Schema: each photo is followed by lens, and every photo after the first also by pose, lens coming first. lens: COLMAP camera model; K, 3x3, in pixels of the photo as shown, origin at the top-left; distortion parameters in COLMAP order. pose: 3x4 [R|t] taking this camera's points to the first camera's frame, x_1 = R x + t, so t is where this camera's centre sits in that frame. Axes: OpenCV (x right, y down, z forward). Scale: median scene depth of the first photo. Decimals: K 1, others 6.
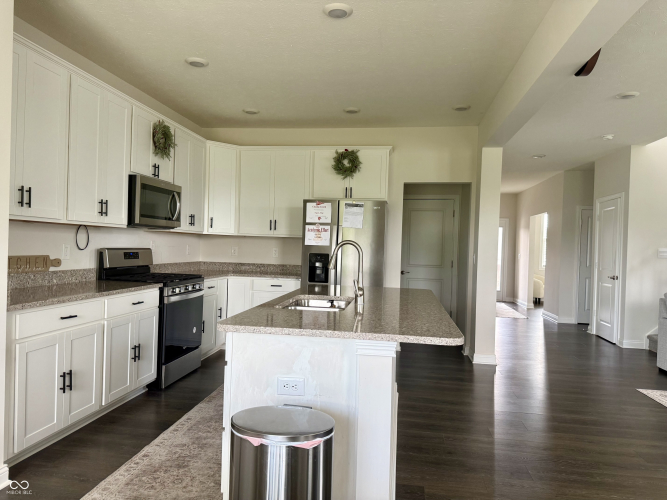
lens RADIAL K [[469.5, 0, 331.0], [0, 469.5, 251.0], [0, 0, 1]] dist [0.056261, -0.069131]
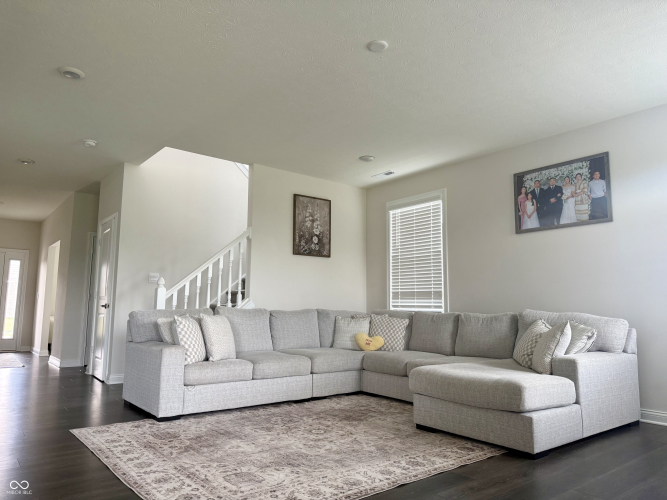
lens RADIAL K [[469.5, 0, 330.9], [0, 469.5, 246.1], [0, 0, 1]] dist [0.056261, -0.069131]
pose [[0.680588, 0.076780, 0.728632, 0.271485], [0.015160, 0.992805, -0.118777, 0.068524], [-0.732510, 0.091884, 0.674527, 0.090879]]
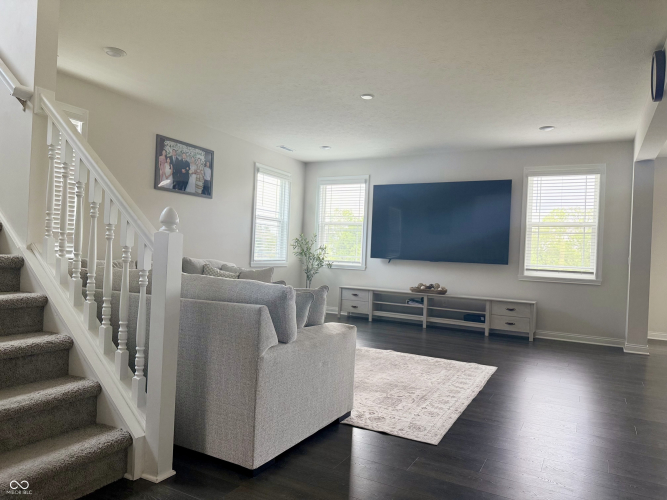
lens RADIAL K [[469.5, 0, 323.6], [0, 469.5, 247.0], [0, 0, 1]] dist [0.056261, -0.069131]
pose [[-0.932283, -0.067926, 0.355296, 0.463639], [-0.069867, 0.997529, 0.007382, 0.034963], [-0.354920, -0.017941, -0.934725, 1.288857]]
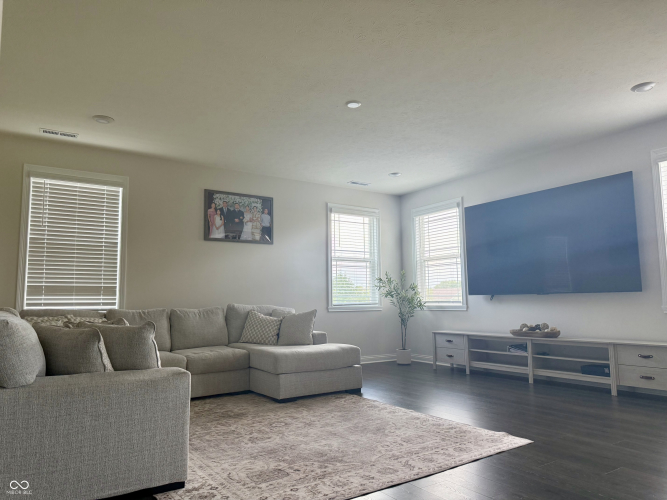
lens RADIAL K [[469.5, 0, 328.5], [0, 469.5, 245.2], [0, 0, 1]] dist [0.056261, -0.069131]
pose [[-0.667646, 0.069495, 0.741228, 0.190692], [0.001115, 0.995726, -0.092351, 0.052916], [-0.744478, -0.060831, -0.664870, 0.958201]]
